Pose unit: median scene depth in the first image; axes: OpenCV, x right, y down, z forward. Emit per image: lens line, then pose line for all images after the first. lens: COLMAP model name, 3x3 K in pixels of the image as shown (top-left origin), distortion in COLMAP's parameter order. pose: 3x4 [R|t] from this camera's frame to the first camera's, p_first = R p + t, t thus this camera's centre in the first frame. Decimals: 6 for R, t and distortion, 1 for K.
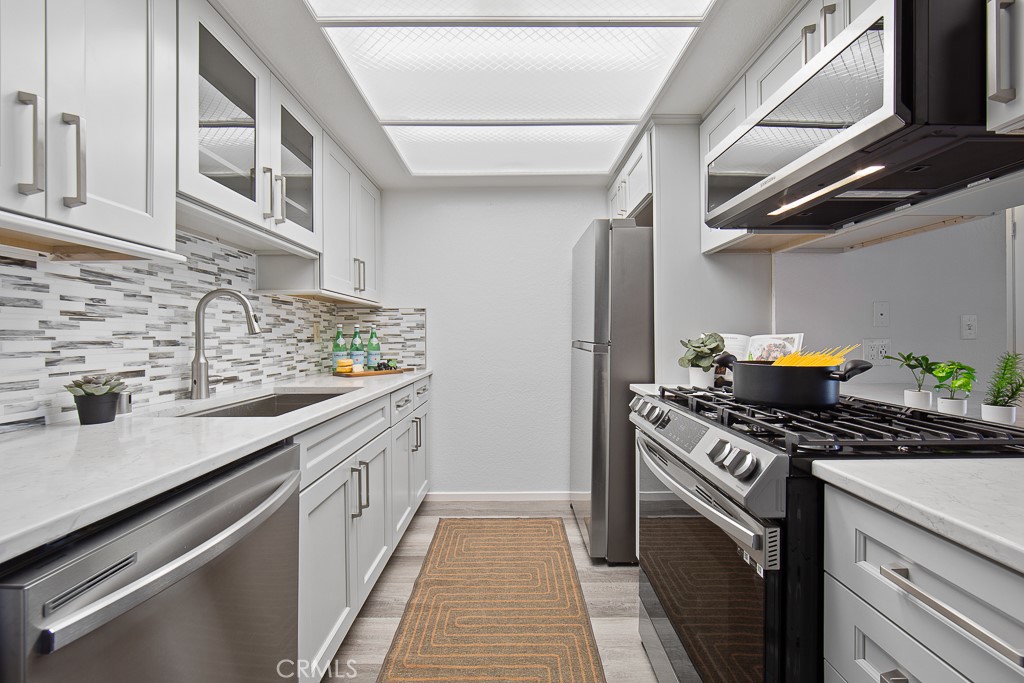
lens RADIAL K [[411.0, 0, 506.2], [0, 411.0, 340.8], [0, 0, 1]] dist [-0.008973, 0.000803]
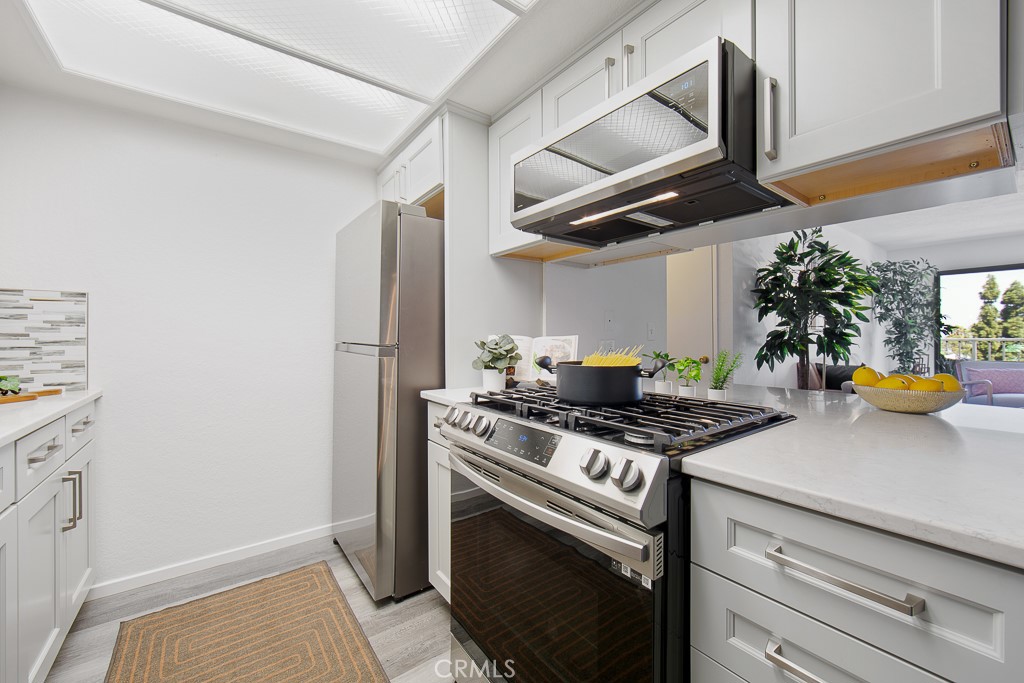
lens RADIAL K [[411.0, 0, 513.8], [0, 411.0, 337.7], [0, 0, 1]] dist [-0.008973, 0.000803]
pose [[0.794600, 0.001878, 0.607130, -0.089558], [0.004984, 0.999941, -0.009615, -0.001397], [-0.607112, 0.010666, 0.794545, 0.178724]]
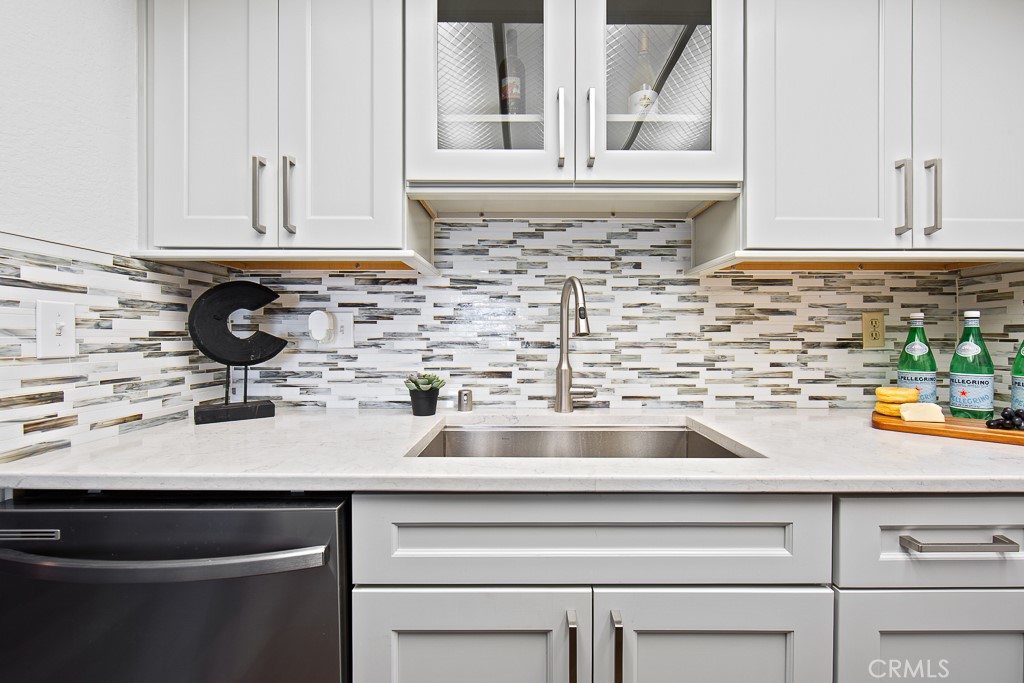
lens RADIAL K [[411.0, 0, 538.0], [0, 411.0, 340.0], [0, 0, 1]] dist [-0.008973, 0.000803]
pose [[0.018198, 0.013848, -0.999738, 0.081715], [-0.011300, 0.999843, 0.013644, -0.014634], [0.999771, 0.011049, 0.018352, 0.805634]]
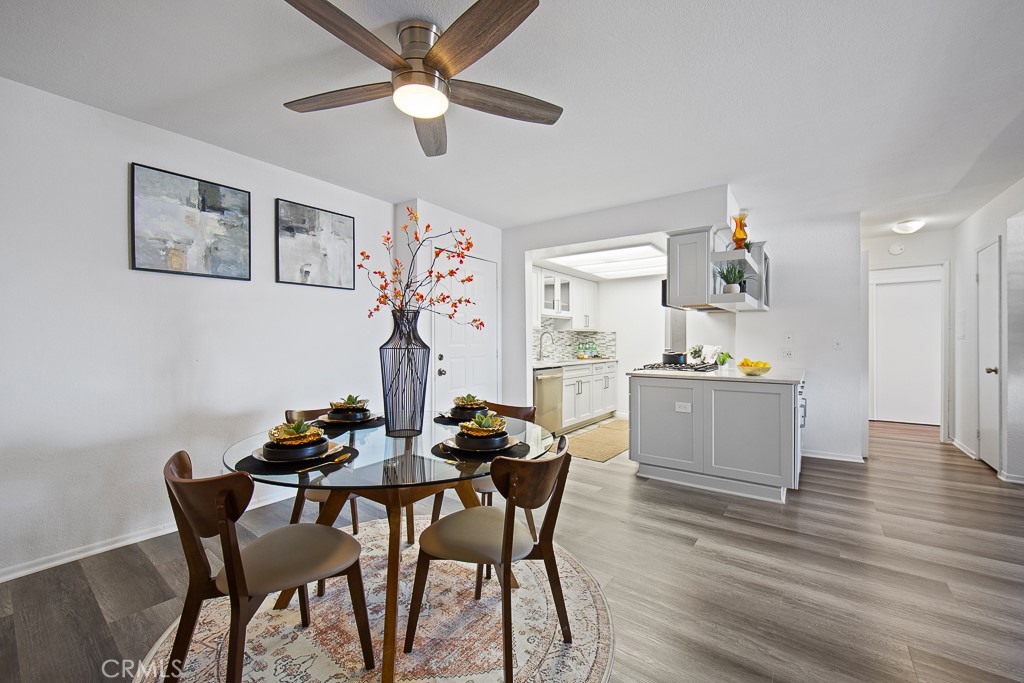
lens RADIAL K [[411.0, 0, 509.3], [0, 411.0, 342.9], [0, 0, 1]] dist [-0.008973, 0.000803]
pose [[0.809646, 0.007249, -0.586874, 1.080483], [-0.010602, 0.999941, -0.002275, -0.010514], [0.586823, 0.008064, 0.809675, -1.959764]]
